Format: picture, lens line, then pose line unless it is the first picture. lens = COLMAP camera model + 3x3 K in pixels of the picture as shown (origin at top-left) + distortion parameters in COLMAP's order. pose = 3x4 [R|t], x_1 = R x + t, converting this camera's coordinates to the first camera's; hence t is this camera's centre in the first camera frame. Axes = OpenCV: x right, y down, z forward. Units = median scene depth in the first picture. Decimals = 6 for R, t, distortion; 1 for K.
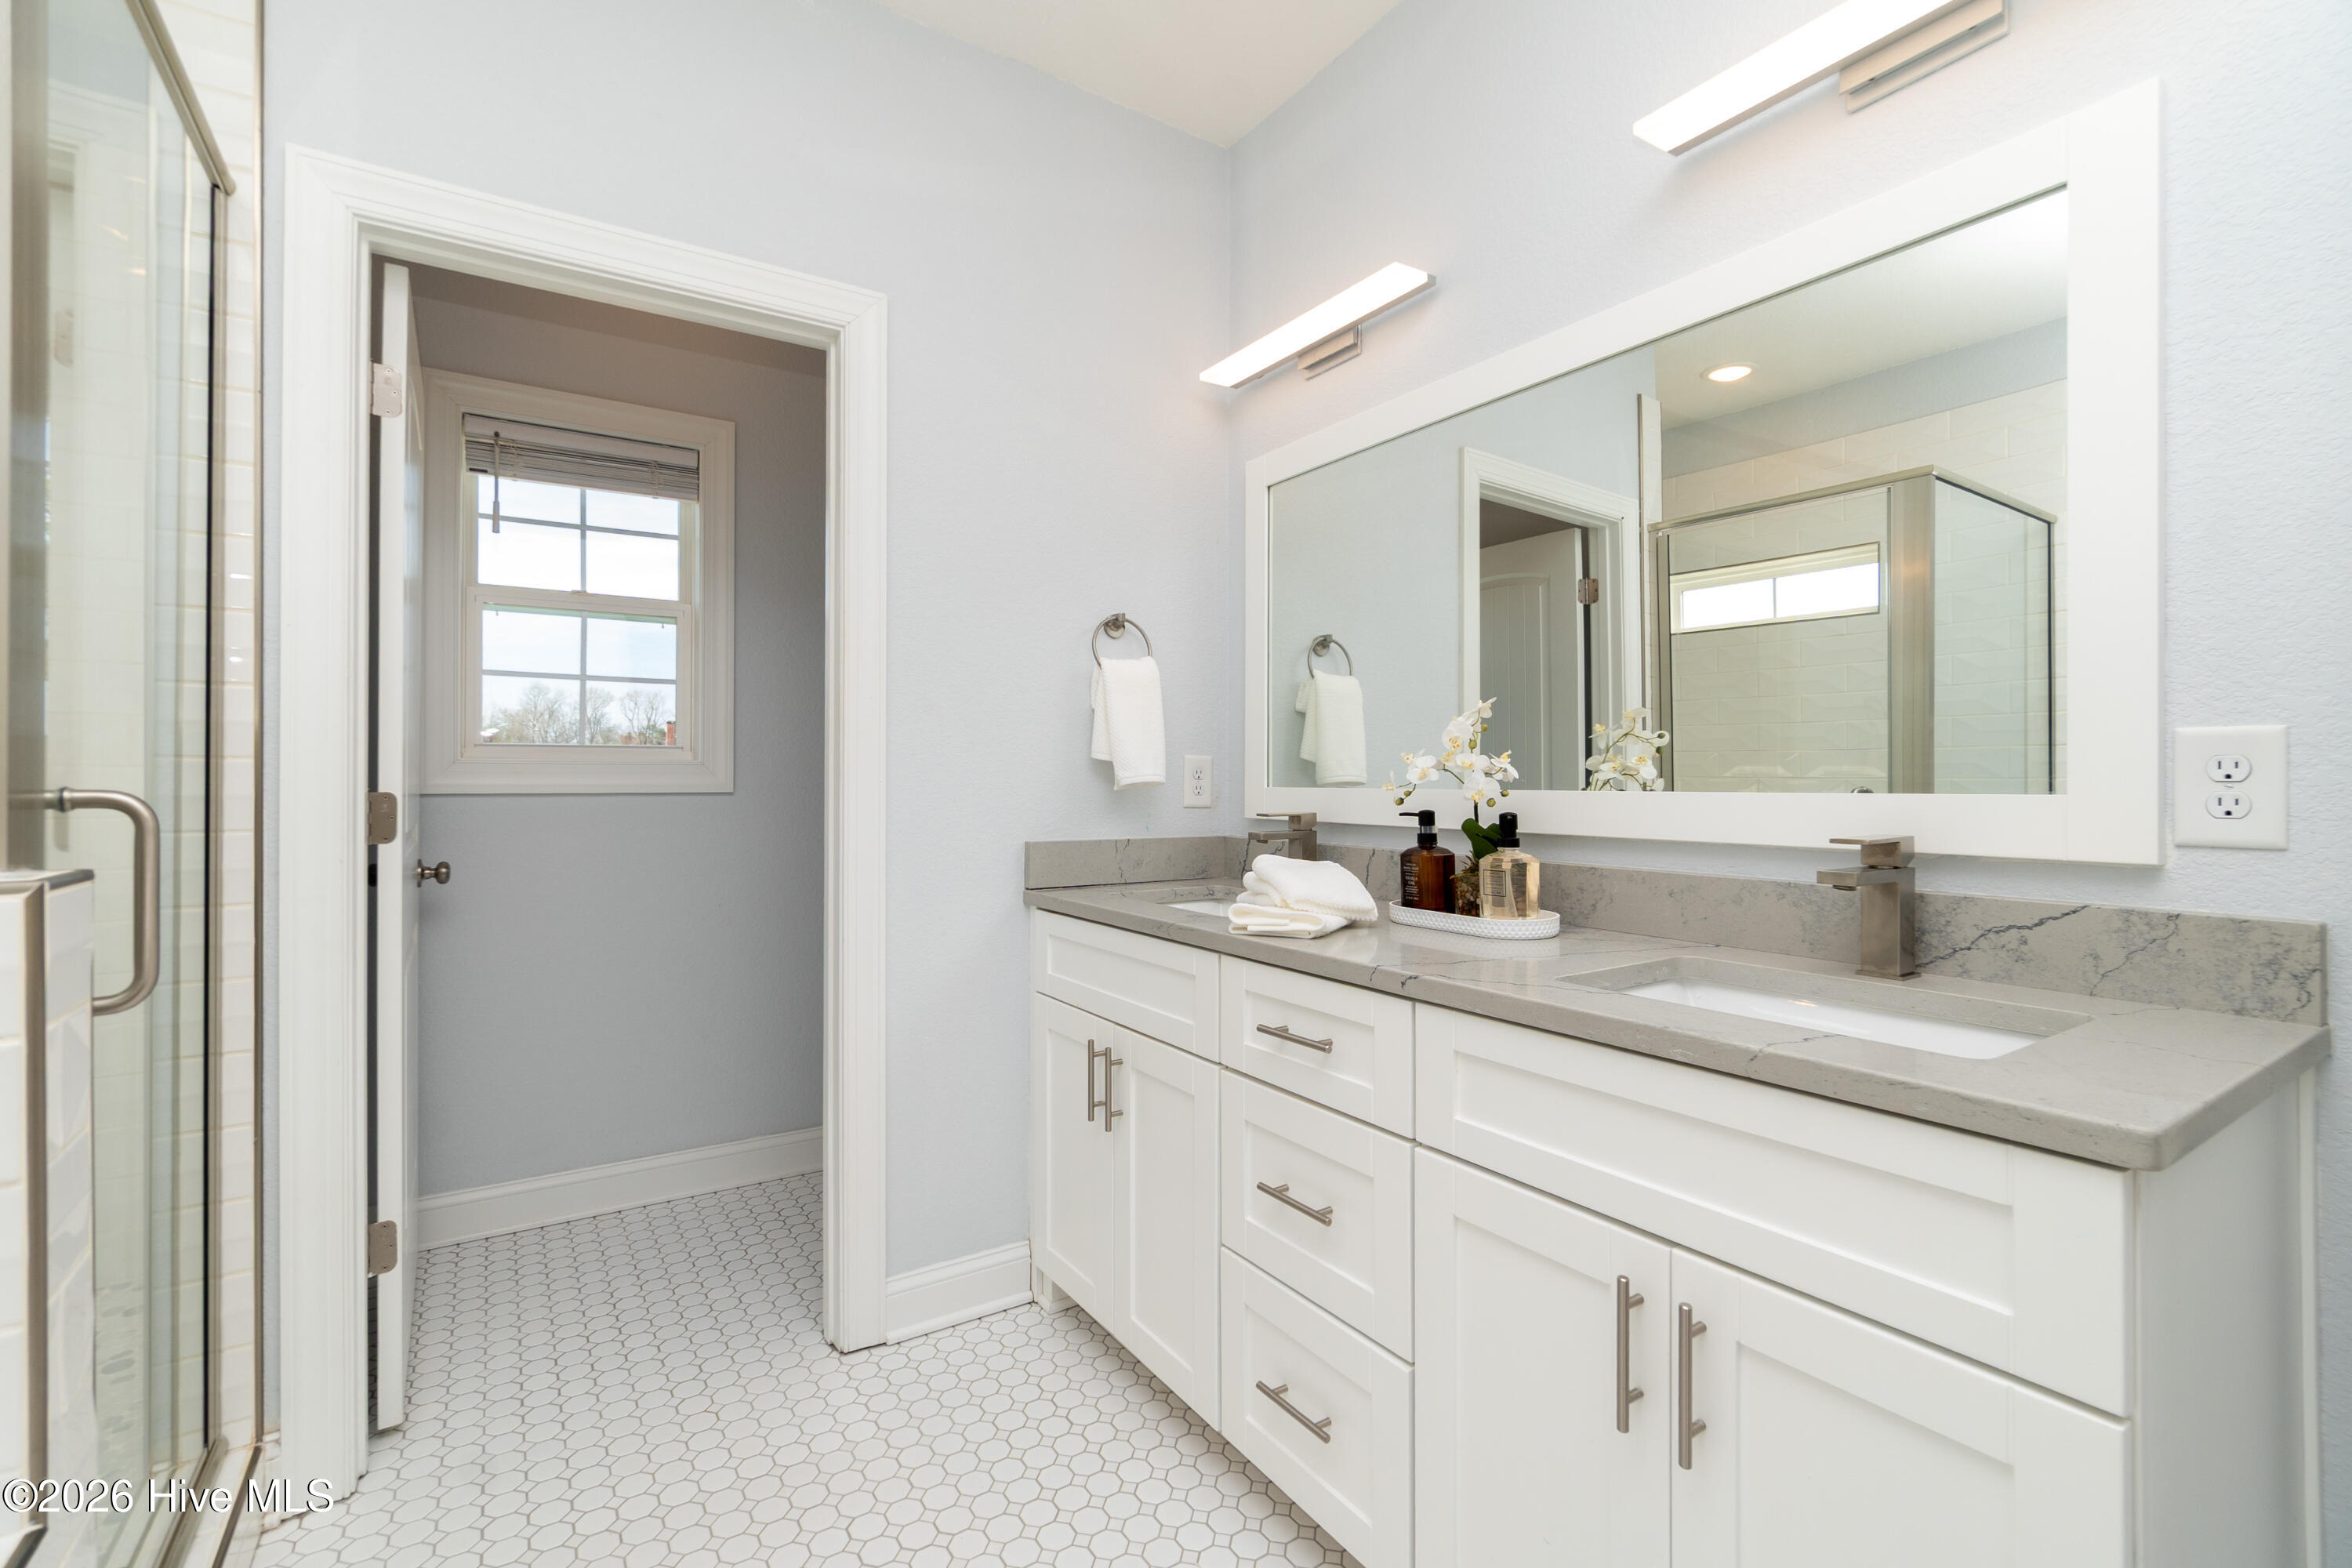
lens RADIAL K [[1026.5, 0, 1176.0], [0, 1026.5, 777.0], [0, 0, 1]] dist [-0.004646, 0.000790]
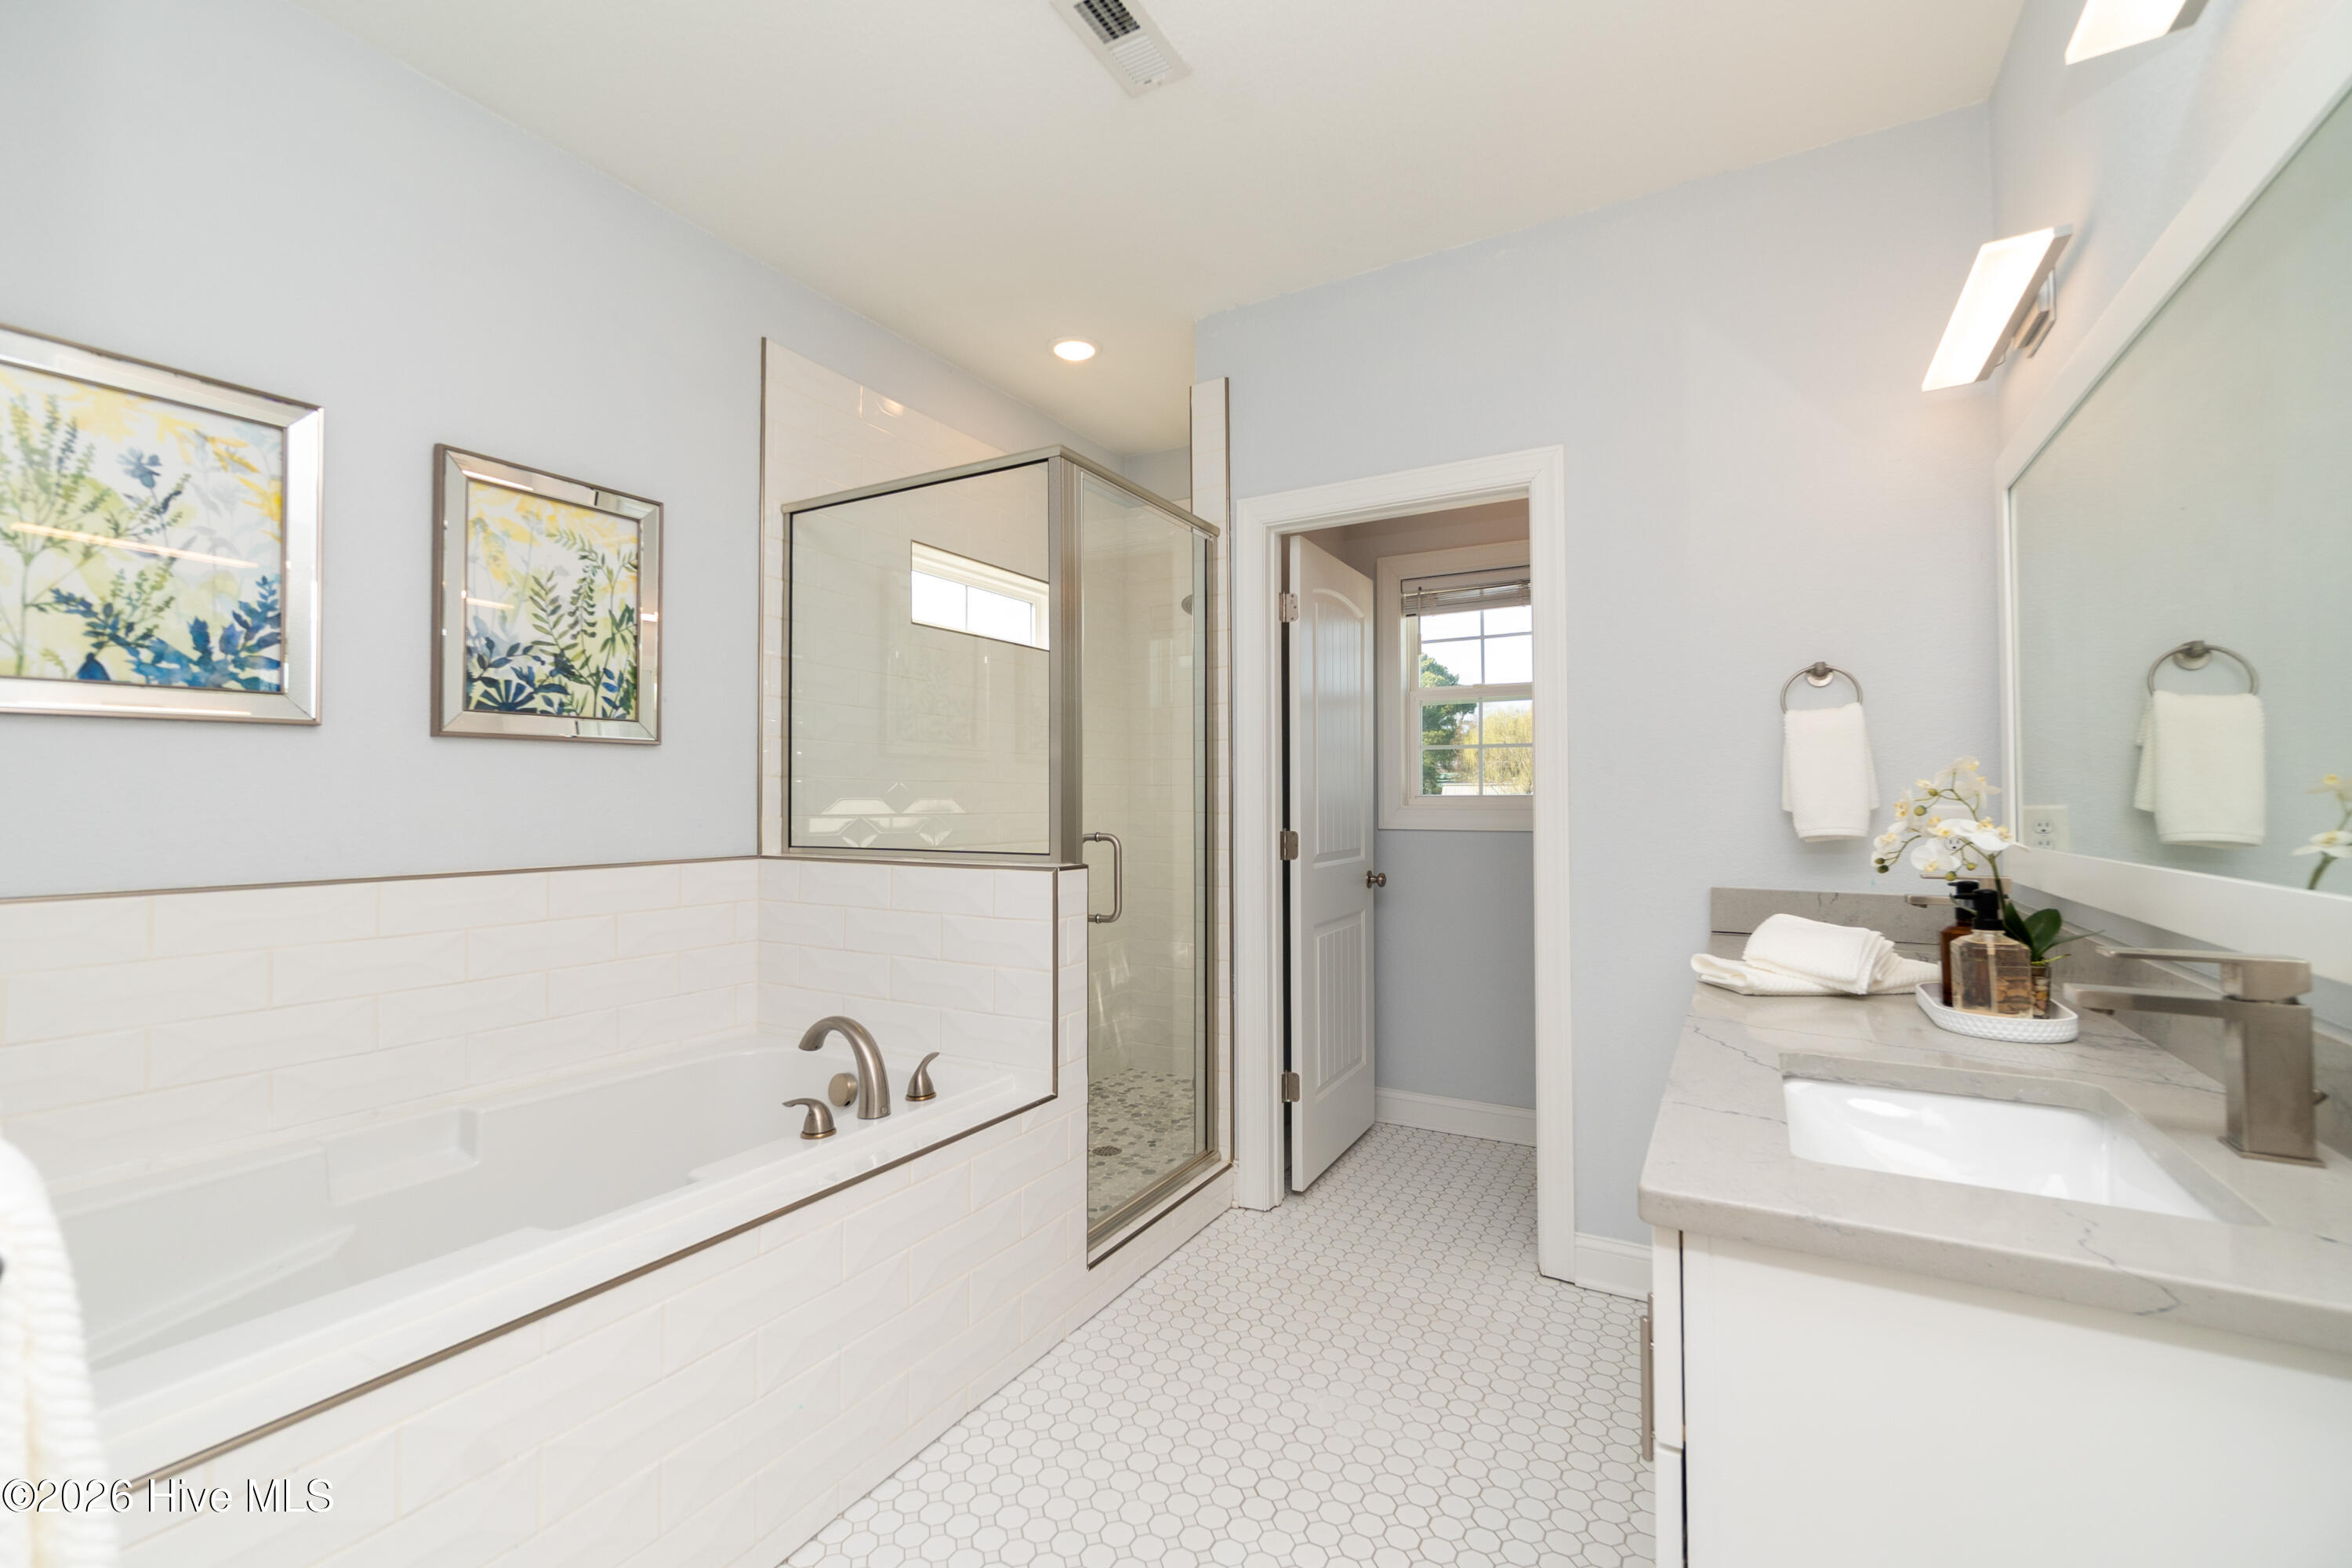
lens RADIAL K [[1026.5, 0, 1152.8], [0, 1026.5, 786.9], [0, 0, 1]] dist [-0.004646, 0.000790]
pose [[0.436206, -0.015884, -0.899706, 0.644777], [0.005501, 0.999873, -0.014986, -0.034059], [0.899830, 0.001588, 0.436238, -0.000681]]
